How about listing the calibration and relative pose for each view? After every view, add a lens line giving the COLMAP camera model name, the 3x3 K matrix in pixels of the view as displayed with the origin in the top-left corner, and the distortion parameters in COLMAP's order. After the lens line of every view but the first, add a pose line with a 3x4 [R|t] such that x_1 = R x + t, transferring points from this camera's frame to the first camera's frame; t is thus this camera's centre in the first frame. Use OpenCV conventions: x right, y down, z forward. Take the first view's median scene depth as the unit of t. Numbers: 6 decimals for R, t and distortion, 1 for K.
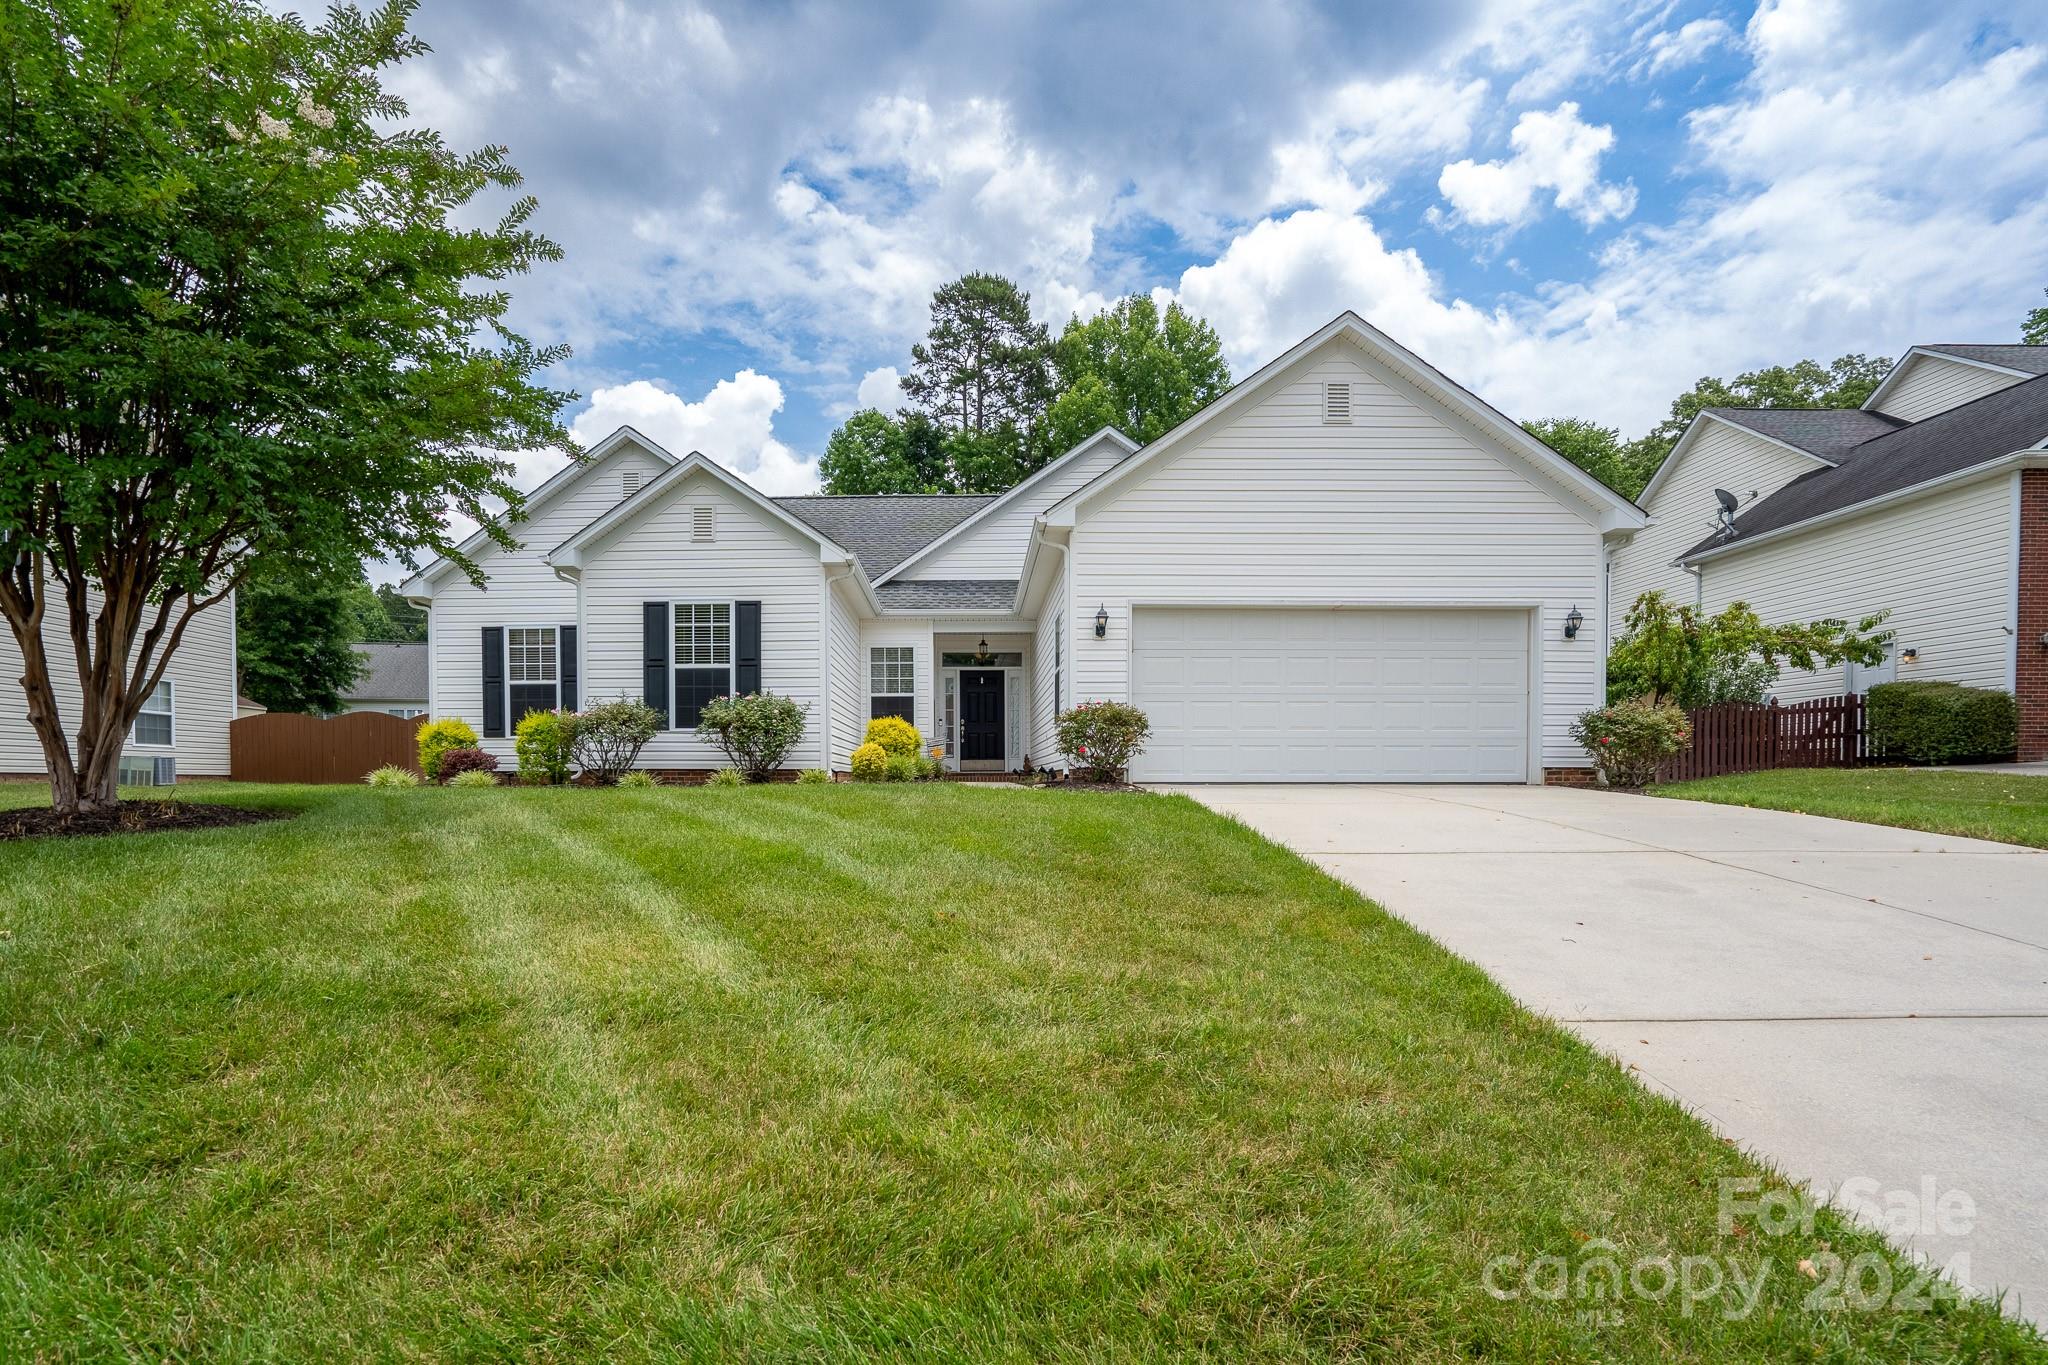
lens RADIAL K [[954.6, 0, 1024.6], [0, 954.6, 686.8], [0, 0, 1]] dist [-0.045805, 0.013427]
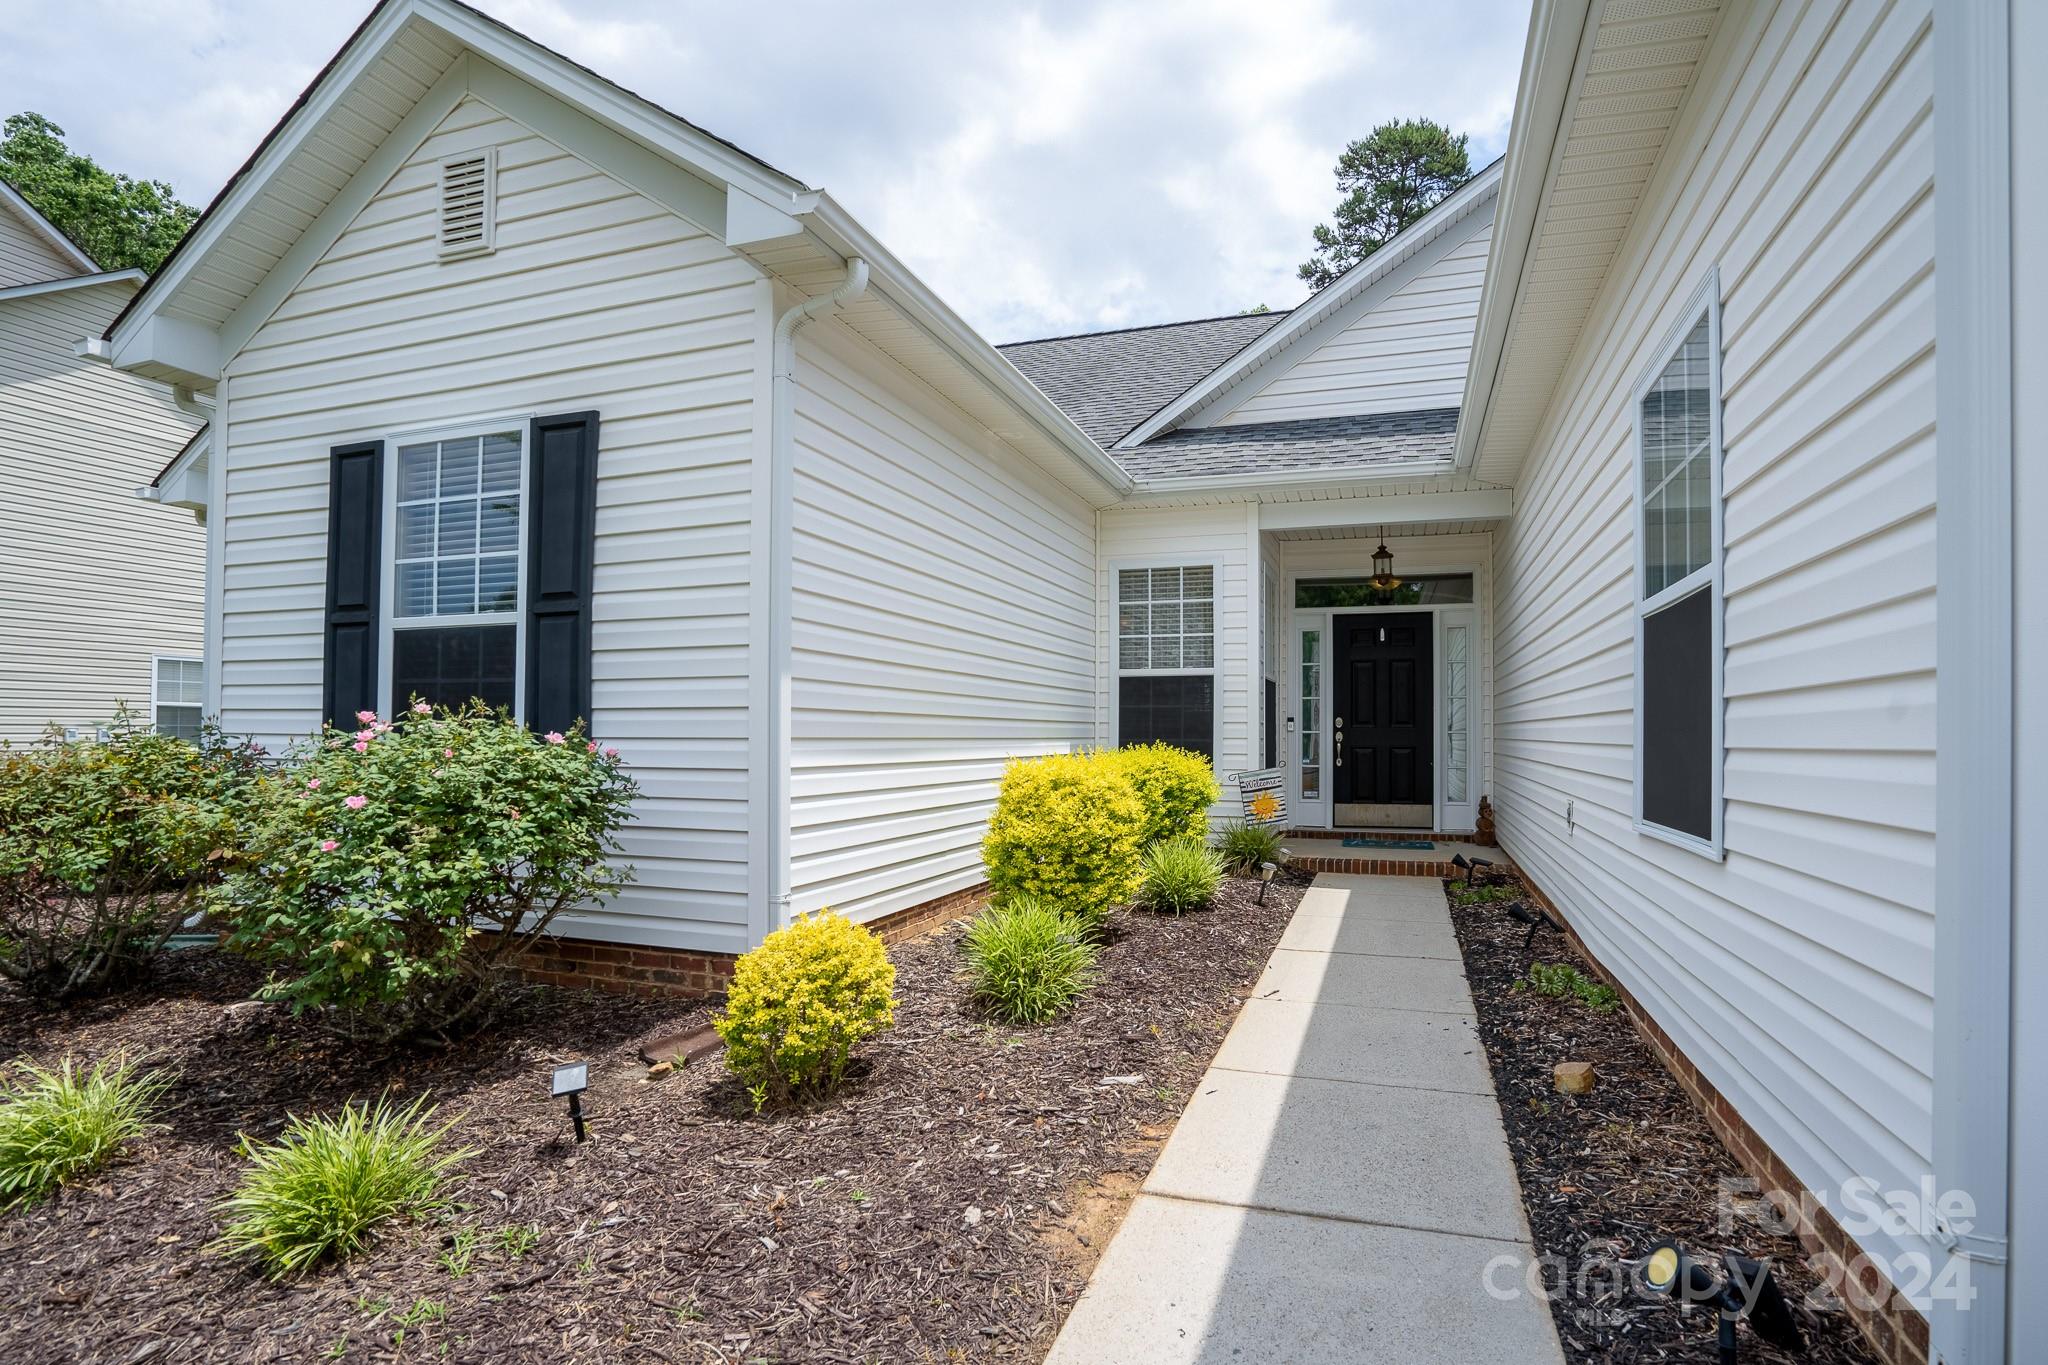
lens RADIAL K [[954.6, 0, 1028.4], [0, 954.6, 686.6], [0, 0, 1]] dist [-0.045805, 0.013427]
pose [[0.908783, -0.000467, -0.417268, -0.008592], [0.021369, 0.998739, 0.045423, -0.006470], [0.416721, -0.050196, 0.907648, 0.550786]]
